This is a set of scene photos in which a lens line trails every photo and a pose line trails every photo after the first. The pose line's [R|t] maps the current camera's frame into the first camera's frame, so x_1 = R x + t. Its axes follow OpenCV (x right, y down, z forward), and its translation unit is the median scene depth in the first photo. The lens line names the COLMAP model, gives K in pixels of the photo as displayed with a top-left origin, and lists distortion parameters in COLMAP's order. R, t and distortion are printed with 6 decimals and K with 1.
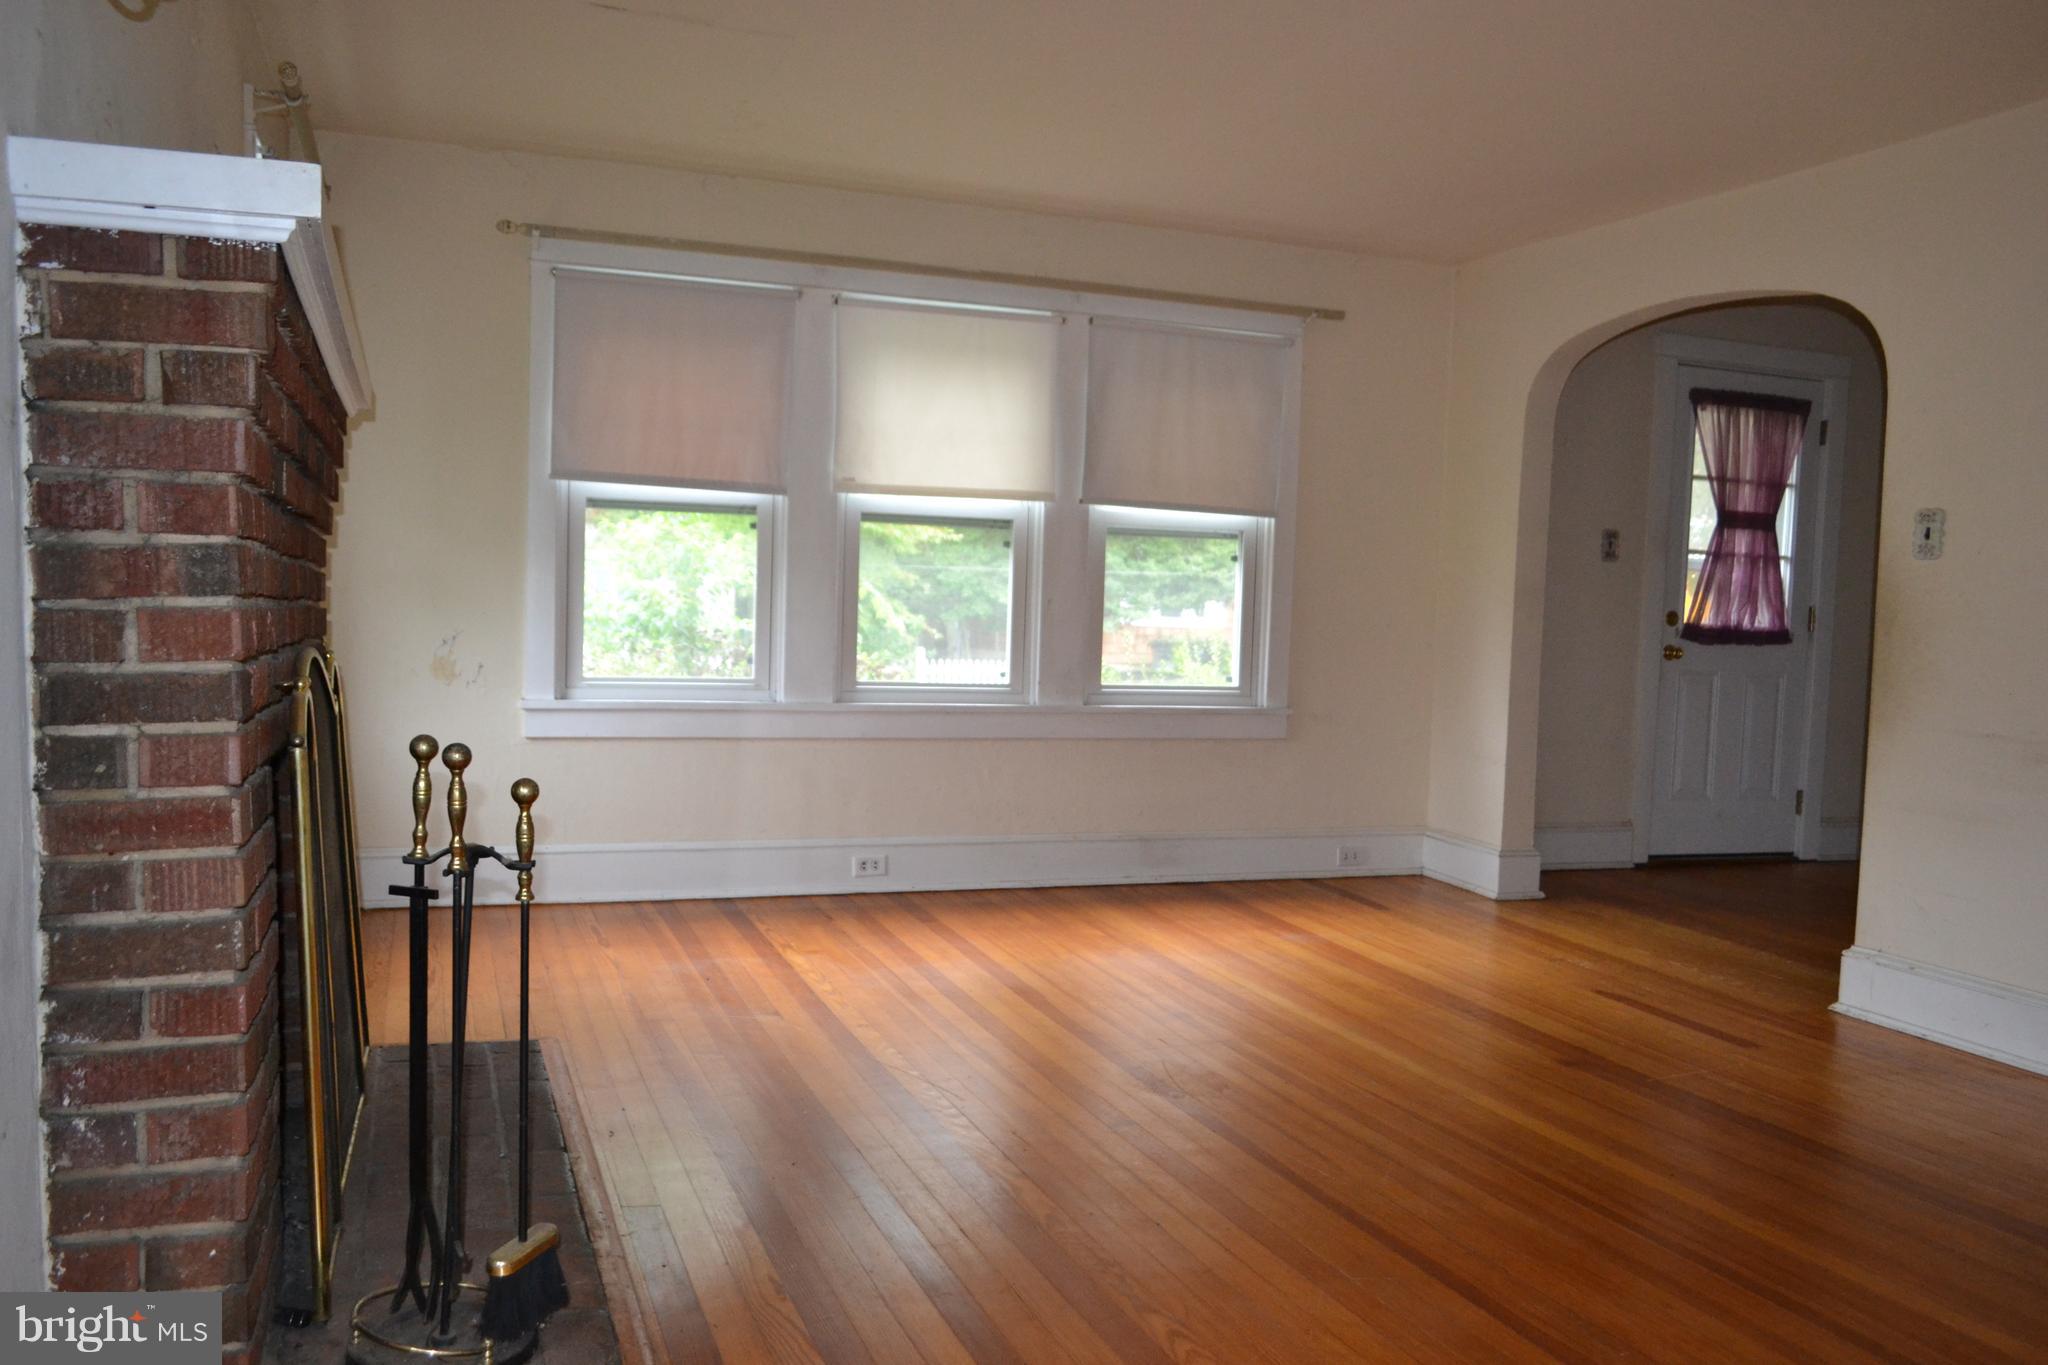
lens RADIAL K [[1643.3, 0, 1023.2], [0, 1643.3, 681.3], [0, 0, 1]] dist [0.011545, 0.001792]
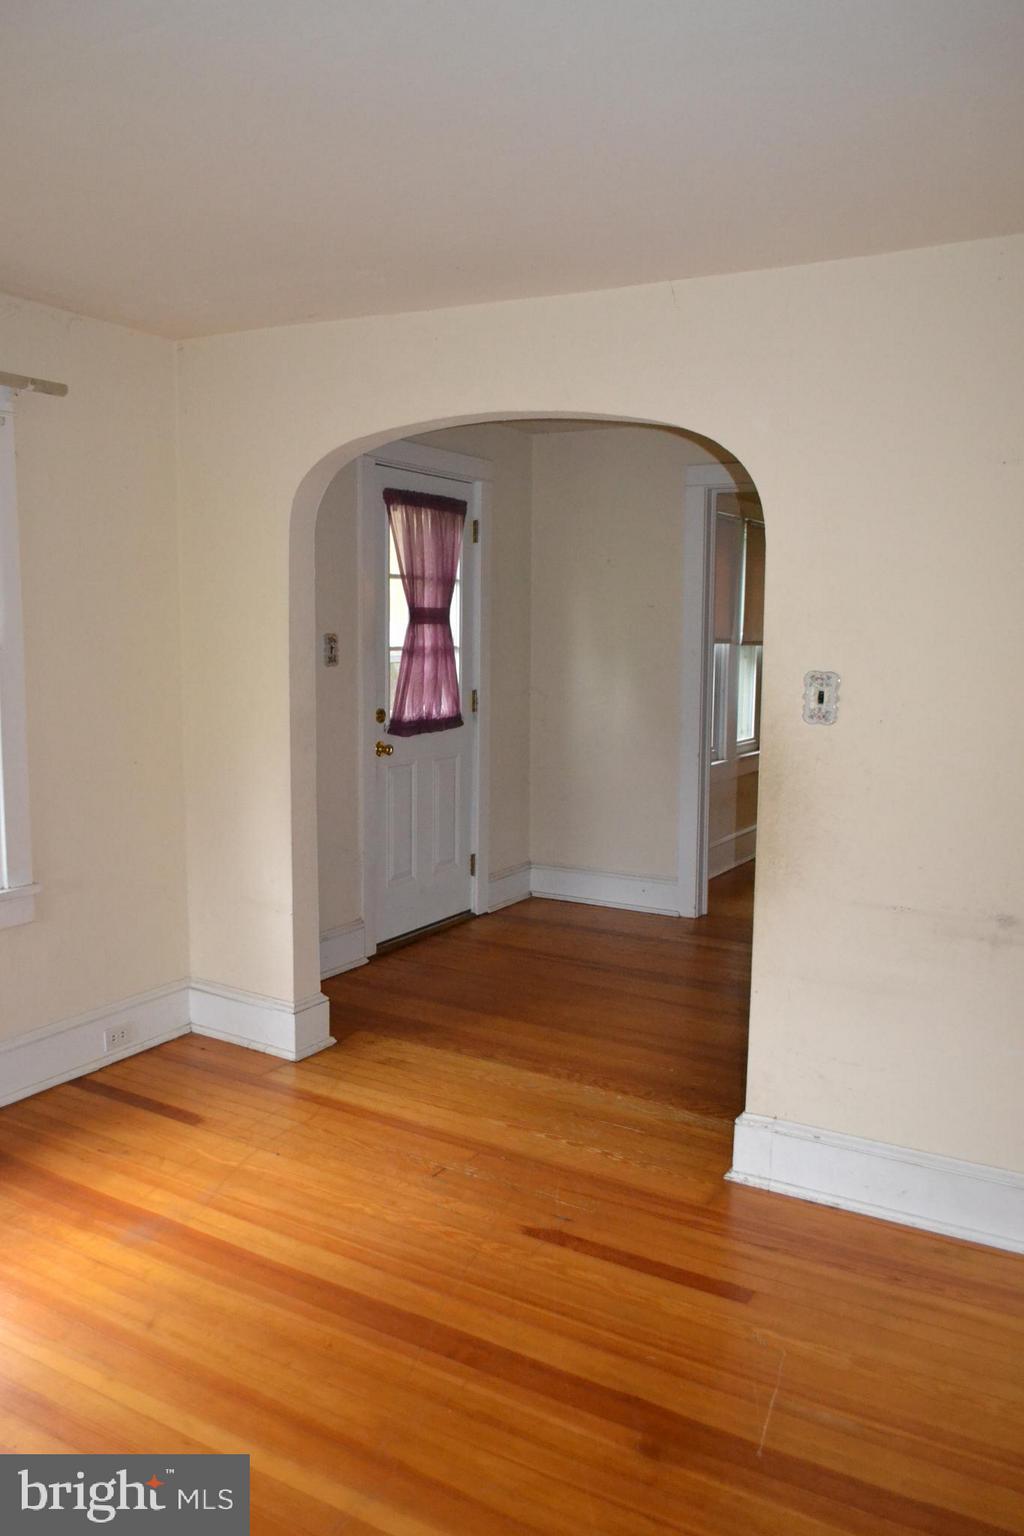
lens RADIAL K [[1232.4, 0, 505.6], [0, 1232.4, 775.1], [0, 0, 1]] dist [0.011545, 0.001792]
pose [[0.776908, -0.112636, 0.619457, -0.025434], [0.051021, 0.991895, 0.116368, -0.086865], [-0.627543, -0.058802, 0.776358, 0.352634]]
